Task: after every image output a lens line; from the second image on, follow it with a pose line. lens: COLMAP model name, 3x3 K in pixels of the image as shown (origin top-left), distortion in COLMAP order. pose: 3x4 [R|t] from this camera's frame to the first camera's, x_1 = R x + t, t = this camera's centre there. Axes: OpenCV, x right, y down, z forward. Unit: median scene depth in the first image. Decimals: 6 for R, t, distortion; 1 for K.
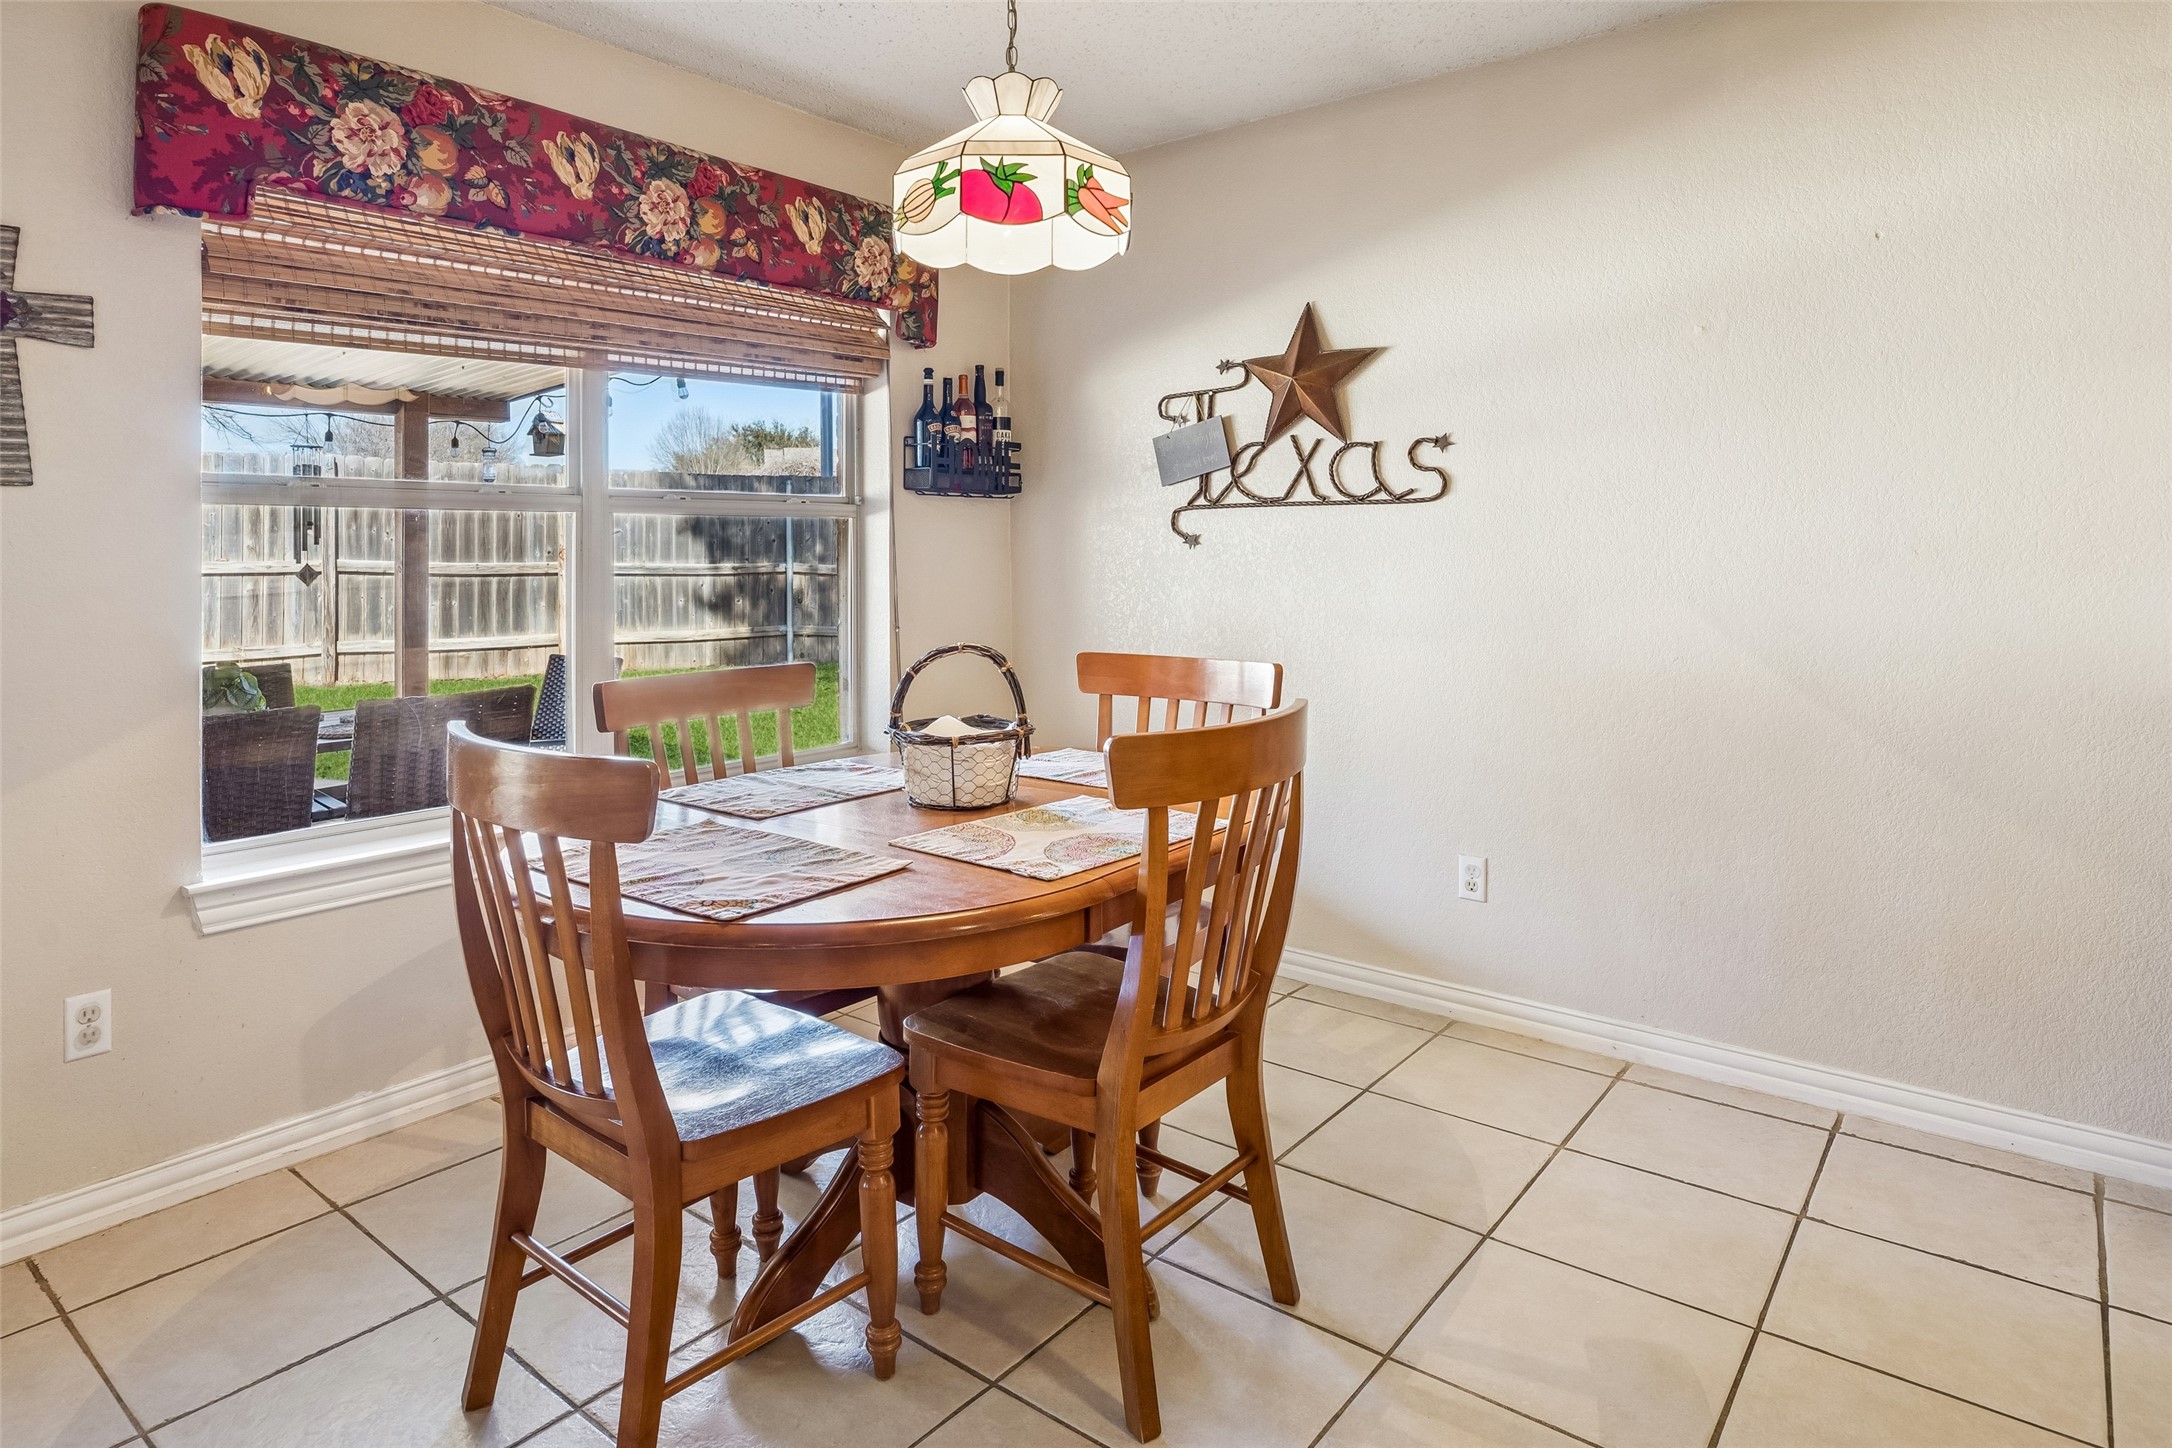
lens RADIAL K [[1260.5, 0, 1028.6], [0, 1260.5, 537.3], [0, 0, 1]] dist [-0.014094, 0.001187]
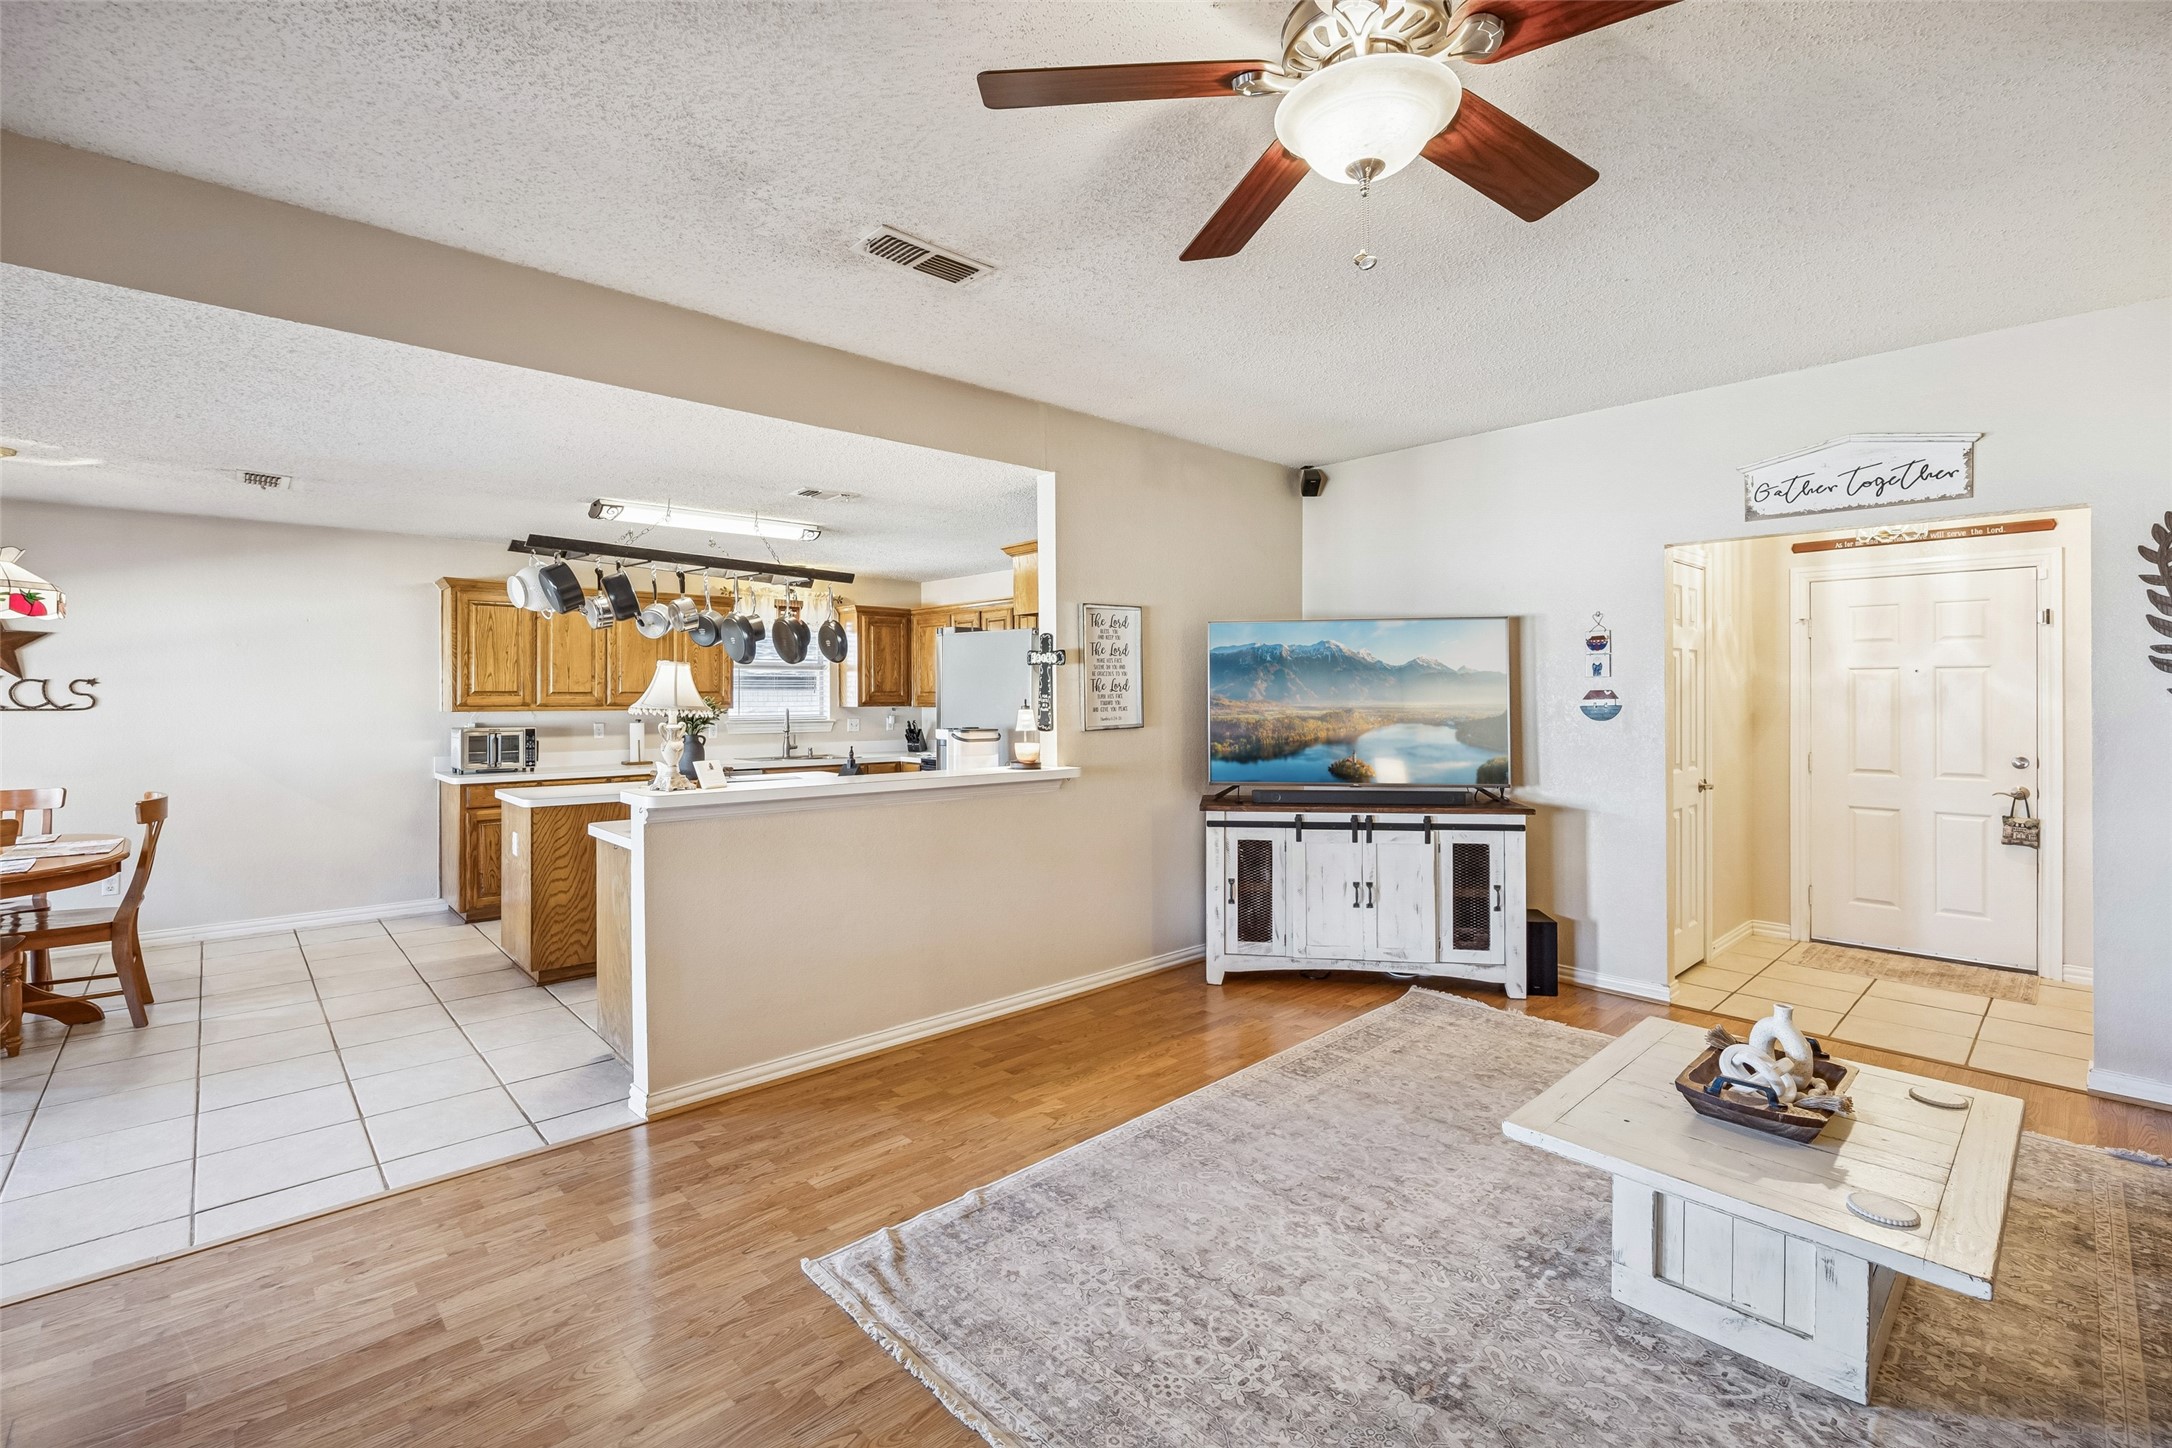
lens RADIAL K [[943.9, 0, 1075.4], [0, 943.9, 690.6], [0, 0, 1]] dist [-0.019199, 0.000467]
pose [[0.130166, 0.011445, 0.991426, -0.999852], [-0.009355, 0.999903, -0.010315, -0.060928], [-0.991448, -0.007932, 0.130261, -0.844918]]
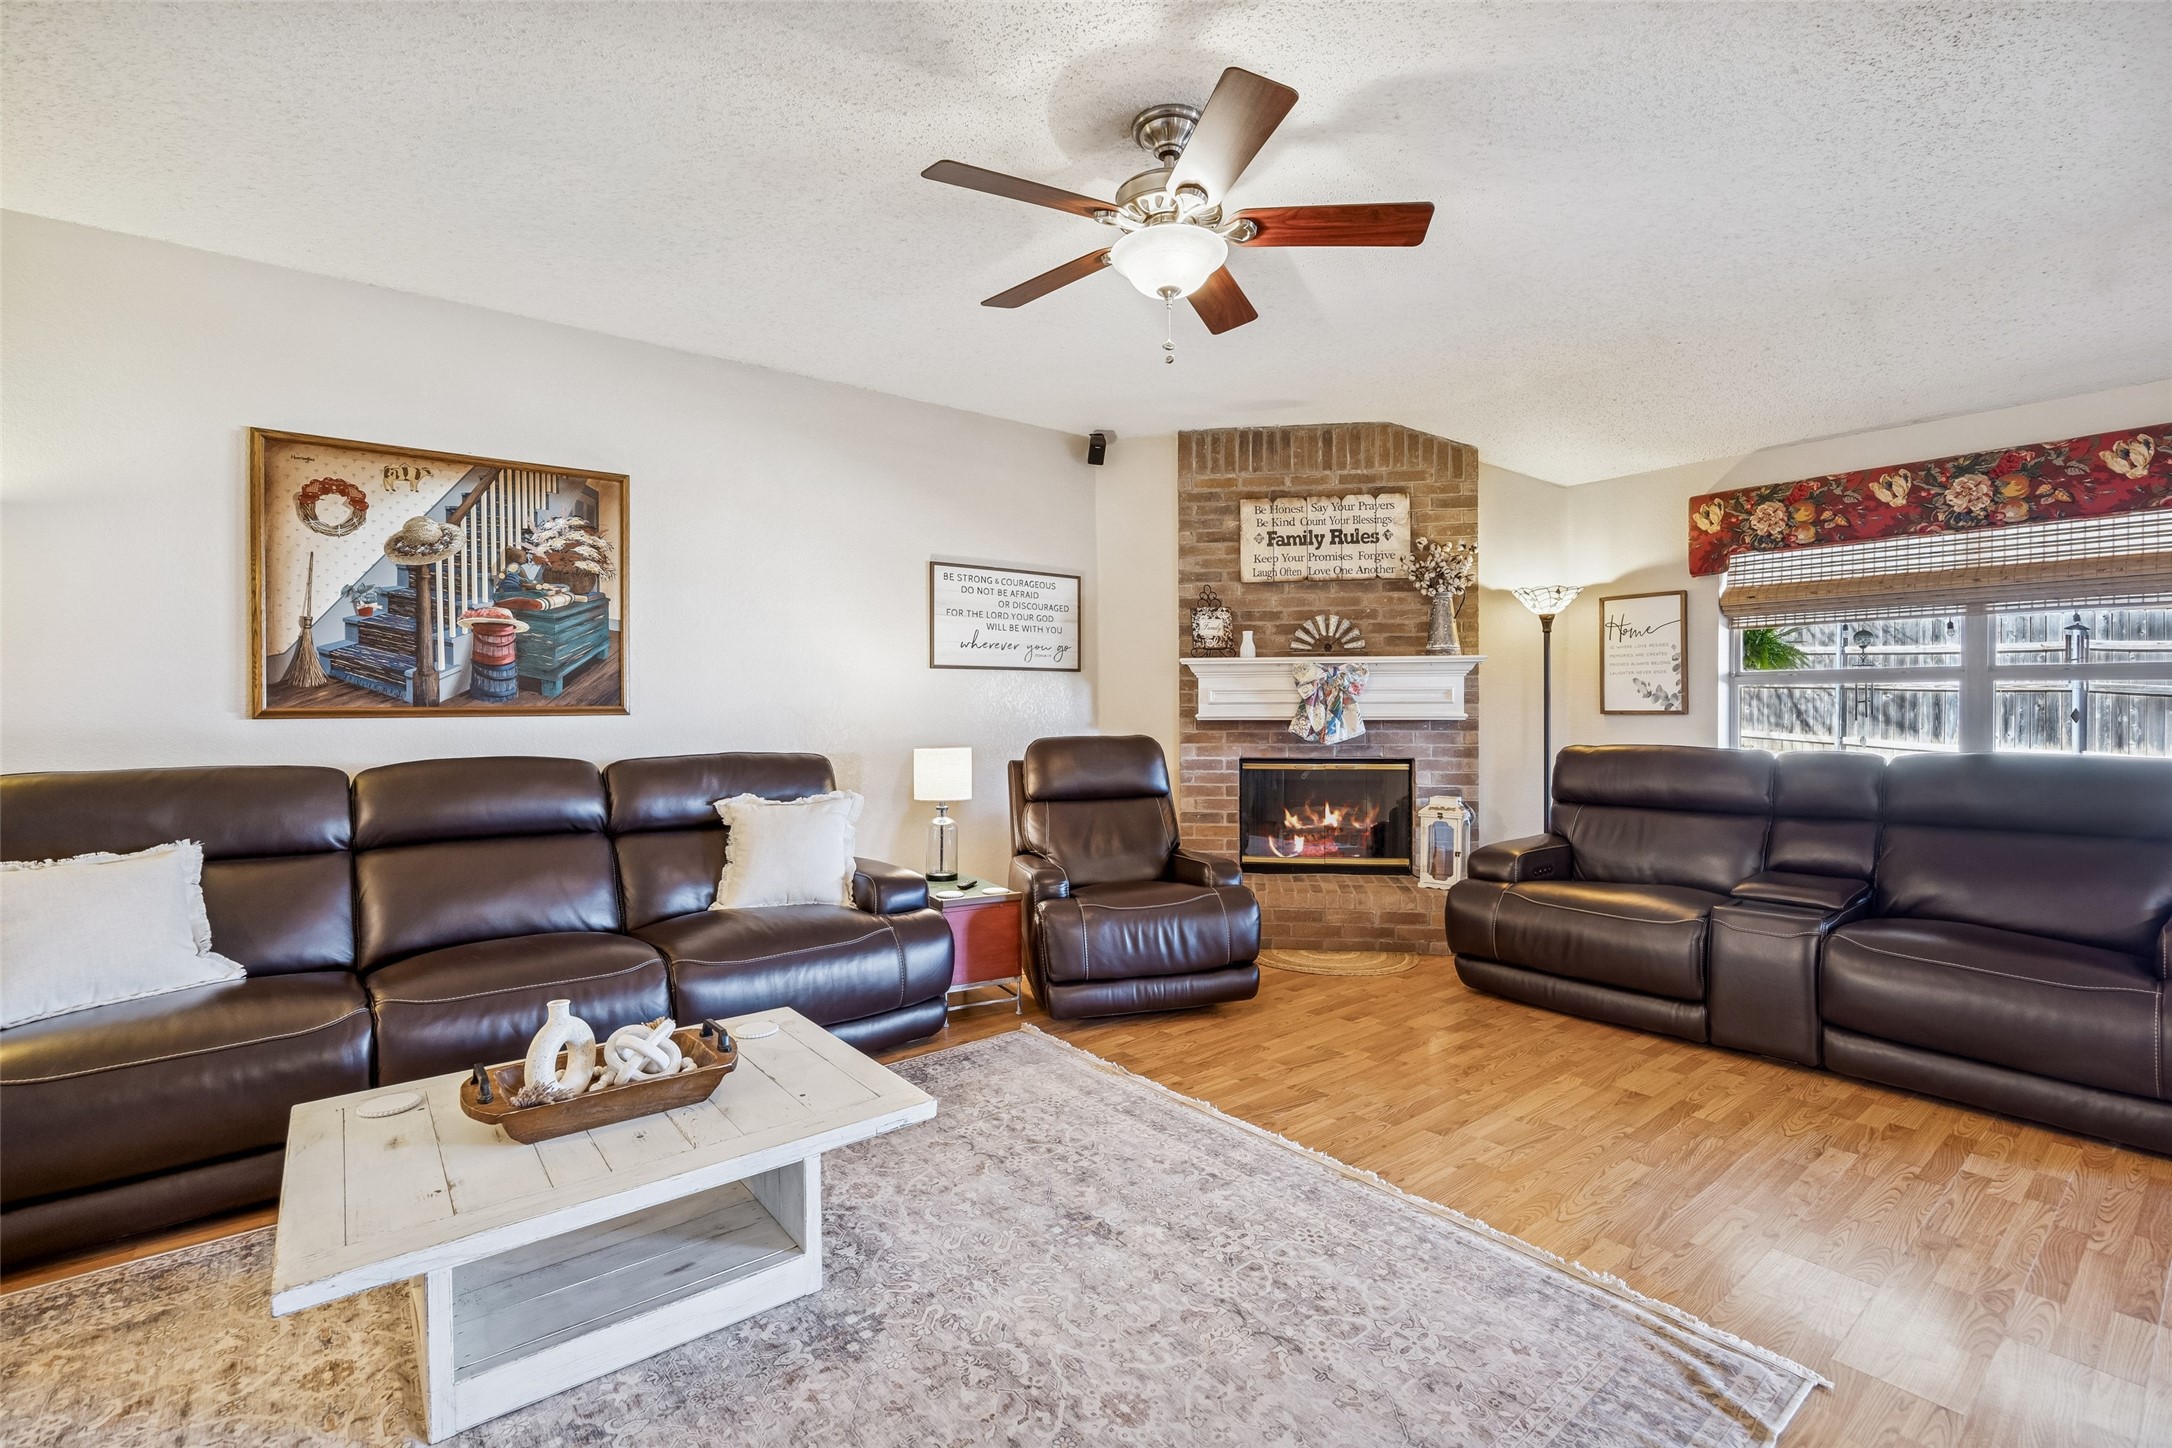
lens RADIAL K [[959.1, 0, 1098.6], [0, 959.1, 709.8], [0, 0, 1]] dist [-0.015619, 0.001110]
pose [[-0.202584, 0.016800, -0.979121, 0.268517], [0.016044, 0.999776, 0.013834, -0.019309], [0.979134, -0.012906, -0.202808, -0.835061]]
